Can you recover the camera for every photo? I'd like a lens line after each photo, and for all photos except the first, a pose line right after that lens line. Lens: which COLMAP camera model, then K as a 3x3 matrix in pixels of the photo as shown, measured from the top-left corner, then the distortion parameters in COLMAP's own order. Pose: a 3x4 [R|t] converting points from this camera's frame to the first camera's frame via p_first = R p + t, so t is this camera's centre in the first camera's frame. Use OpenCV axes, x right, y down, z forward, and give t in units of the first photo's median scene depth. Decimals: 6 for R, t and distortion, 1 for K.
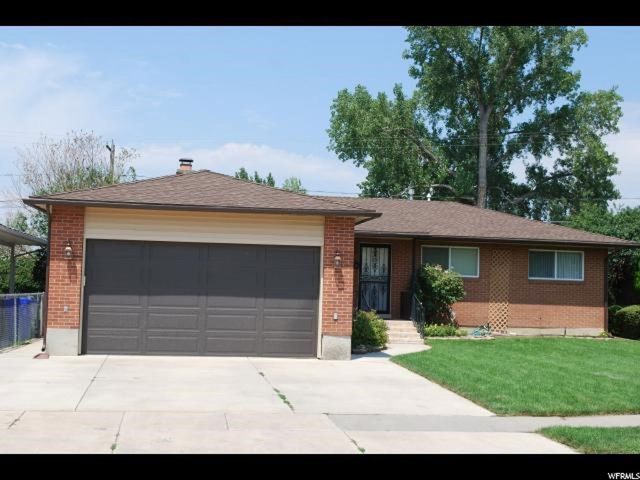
lens RADIAL K [[917.3, 0, 320.0], [0, 917.3, 240.0], [0, 0, 1]] dist [0.006119, -0.013209]
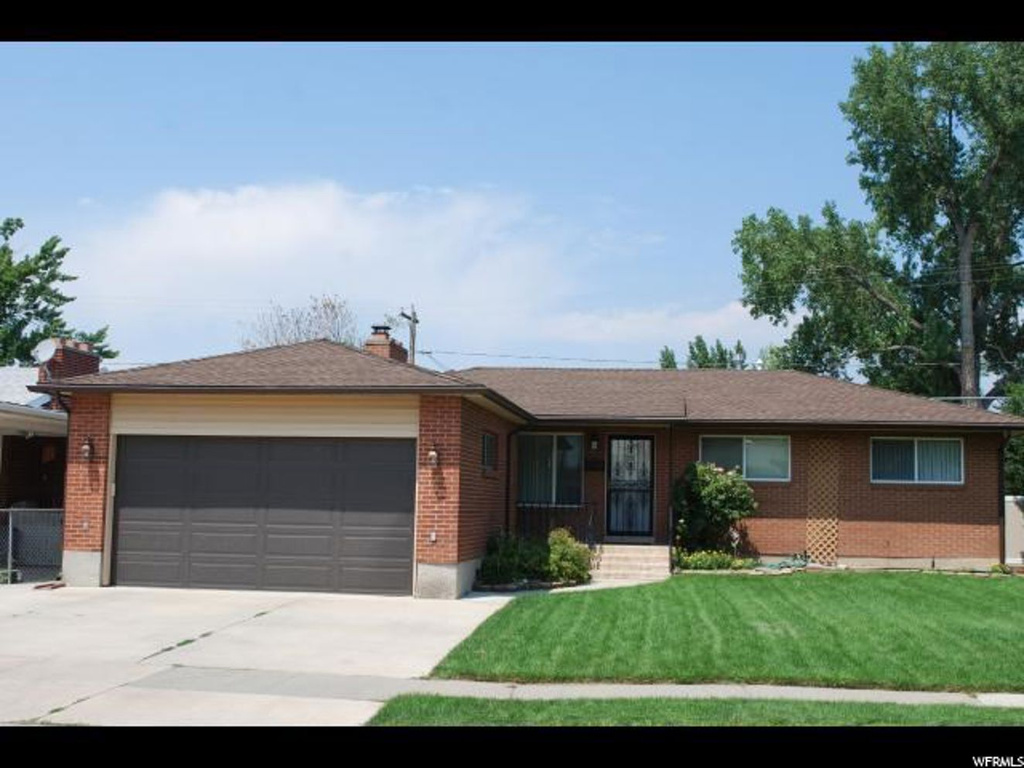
lens RADIAL K [[1281.9, 0, 512.0], [0, 1281.9, 384.0], [0, 0, 1]] dist [-0.029038, -0.051608]
pose [[0.954504, -0.035441, -0.296085, 0.261866], [0.022363, 0.998624, -0.047439, 0.010004], [0.297358, 0.038659, 0.953983, 0.052638]]
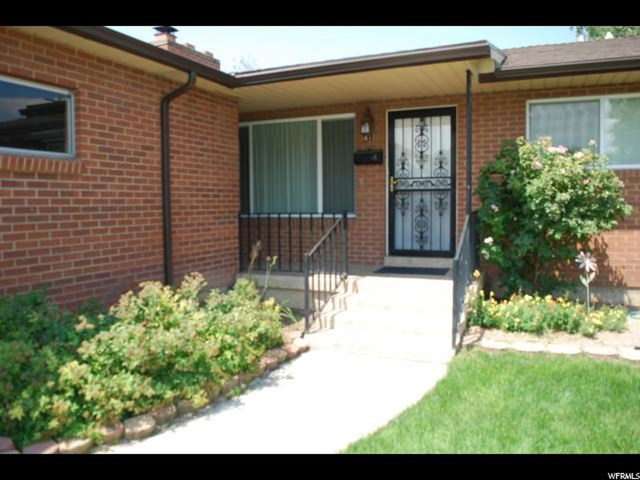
lens RADIAL K [[508.2, 0, 320.8], [0, 508.2, 231.4], [0, 0, 1]] dist [-0.084134, 0.003566]
pose [[0.828541, -0.005794, -0.559898, 0.162401], [0.064933, 0.994194, 0.085800, 0.041001], [0.556150, -0.107445, 0.824107, 0.751508]]
